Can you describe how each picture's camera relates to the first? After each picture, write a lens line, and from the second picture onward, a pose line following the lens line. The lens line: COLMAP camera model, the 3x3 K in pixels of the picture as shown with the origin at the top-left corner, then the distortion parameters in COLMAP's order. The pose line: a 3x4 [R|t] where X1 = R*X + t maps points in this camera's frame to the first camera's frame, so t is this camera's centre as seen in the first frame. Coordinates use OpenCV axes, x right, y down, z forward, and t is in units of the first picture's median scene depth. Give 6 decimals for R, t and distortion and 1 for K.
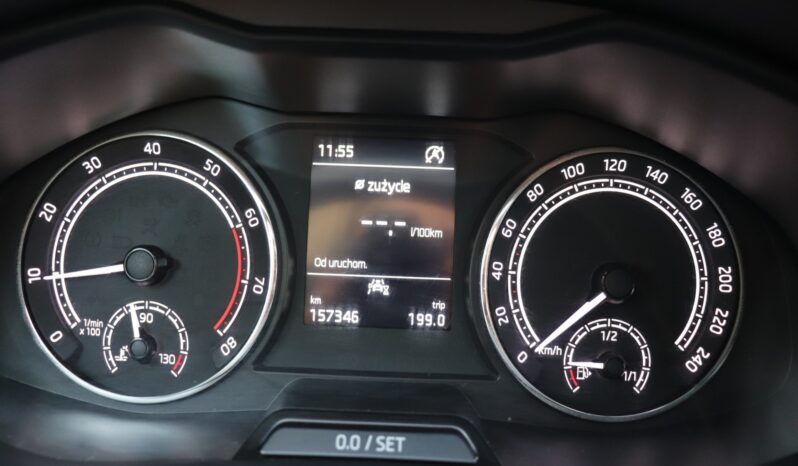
lens RADIAL K [[653.6, 0, 393.2], [0, 653.6, 237.1], [0, 0, 1]] dist [-0.176088, 0.125852]
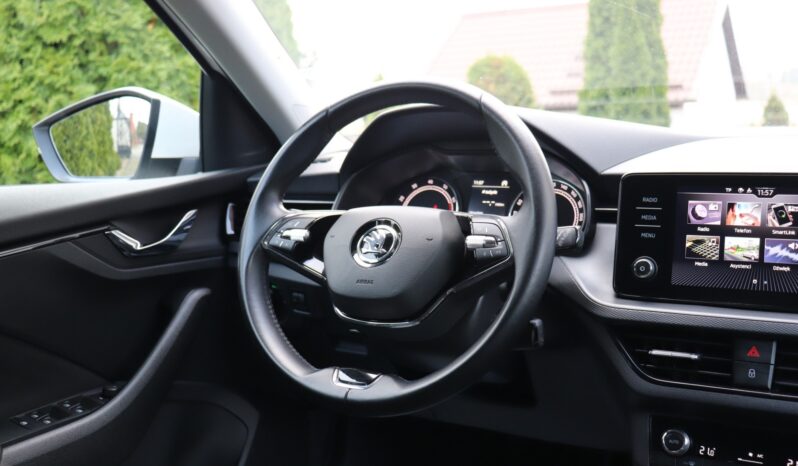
lens RADIAL K [[873.4, 0, 406.1], [0, 873.4, 231.5], [0, 0, 1]] dist [-0.030874, 0.000000]
pose [[0.880937, 0.010332, -0.473120, 1.853331], [-0.104825, 0.979186, -0.173798, 1.015818], [0.461477, 0.202700, 0.863685, -3.296211]]
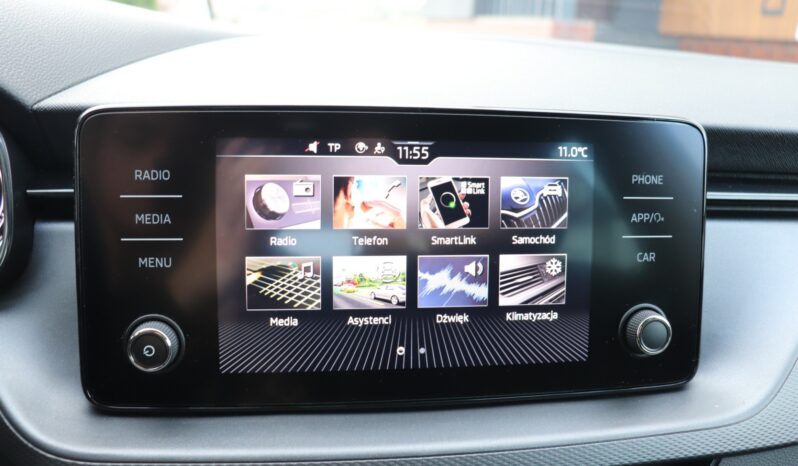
lens RADIAL K [[653.6, 0, 393.7], [0, 653.6, 228.7], [0, 0, 1]] dist [-0.176088, 0.125852]
pose [[0.989296, -0.035085, 0.141641, 1.244958], [0.039280, 0.998865, -0.026932, 0.242857], [-0.140535, 0.032207, 0.989552, -0.701500]]
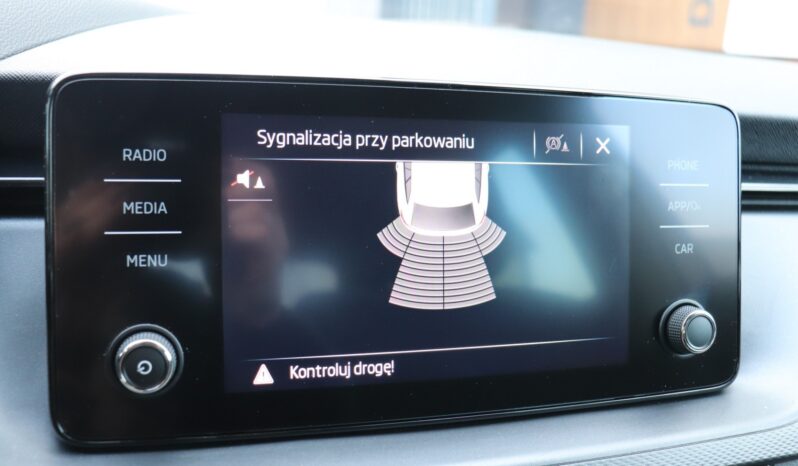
lens RADIAL K [[751.9, 0, 393.5], [0, 751.9, 226.5], [0, 0, 1]] dist [-0.084699, 0.000000]
pose [[0.955296, -0.041409, 0.292738, 1.008183], [0.065889, 0.995060, -0.074262, 0.311537], [-0.288217, 0.090230, 0.953304, -0.666302]]
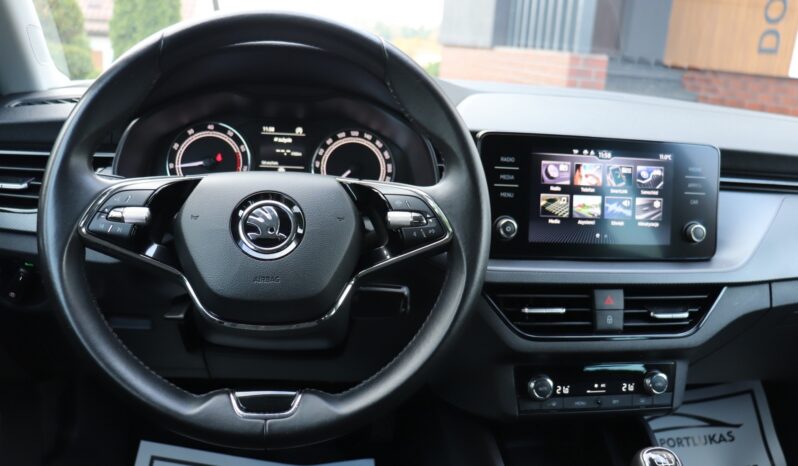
lens RADIAL K [[653.6, 0, 391.9], [0, 653.6, 226.3], [0, 0, 1]] dist [-0.176088, 0.125852]
pose [[0.989726, -0.005843, 0.142861, 0.057886], [0.014395, 0.998160, -0.058900, 0.559356], [-0.142254, 0.060351, 0.987989, -2.279383]]
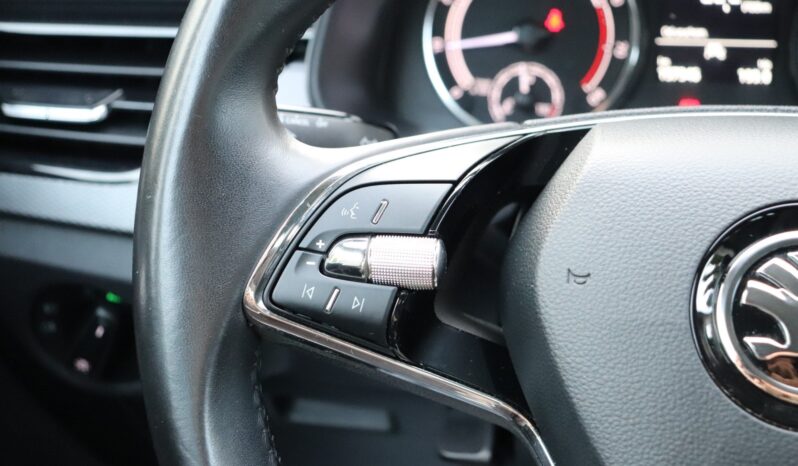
lens RADIAL K [[1181.5, 0, 393.4], [0, 1181.5, 230.5], [0, 0, 1]] dist [-0.008927, 0.000000]
pose [[0.988192, 0.018968, -0.152042, -0.290181], [-0.005350, 0.995974, 0.089484, 0.223443], [0.153127, -0.087614, 0.984315, -1.402071]]
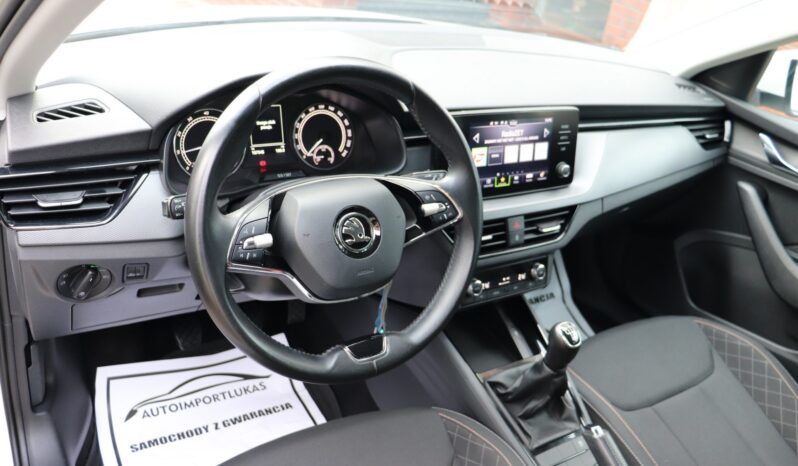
lens RADIAL K [[653.6, 0, 396.6], [0, 653.6, 238.5], [0, 0, 1]] dist [-0.176088, 0.125852]
pose [[0.847521, -0.175790, 0.500806, -1.411641], [0.060373, 0.969365, 0.238091, -0.248577], [-0.527317, -0.171552, 0.832170, -2.727202]]
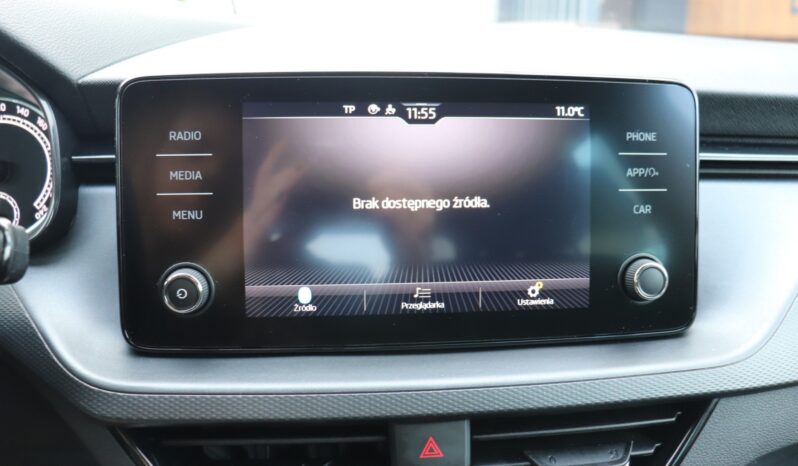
lens RADIAL K [[653.6, 0, 398.8], [0, 653.6, 226.8], [0, 0, 1]] dist [-0.176088, 0.125852]
pose [[0.993810, -0.045689, 0.101259, 1.267552], [0.050914, 0.997469, -0.049631, 0.364093], [-0.098735, 0.054479, 0.993621, -0.808744]]
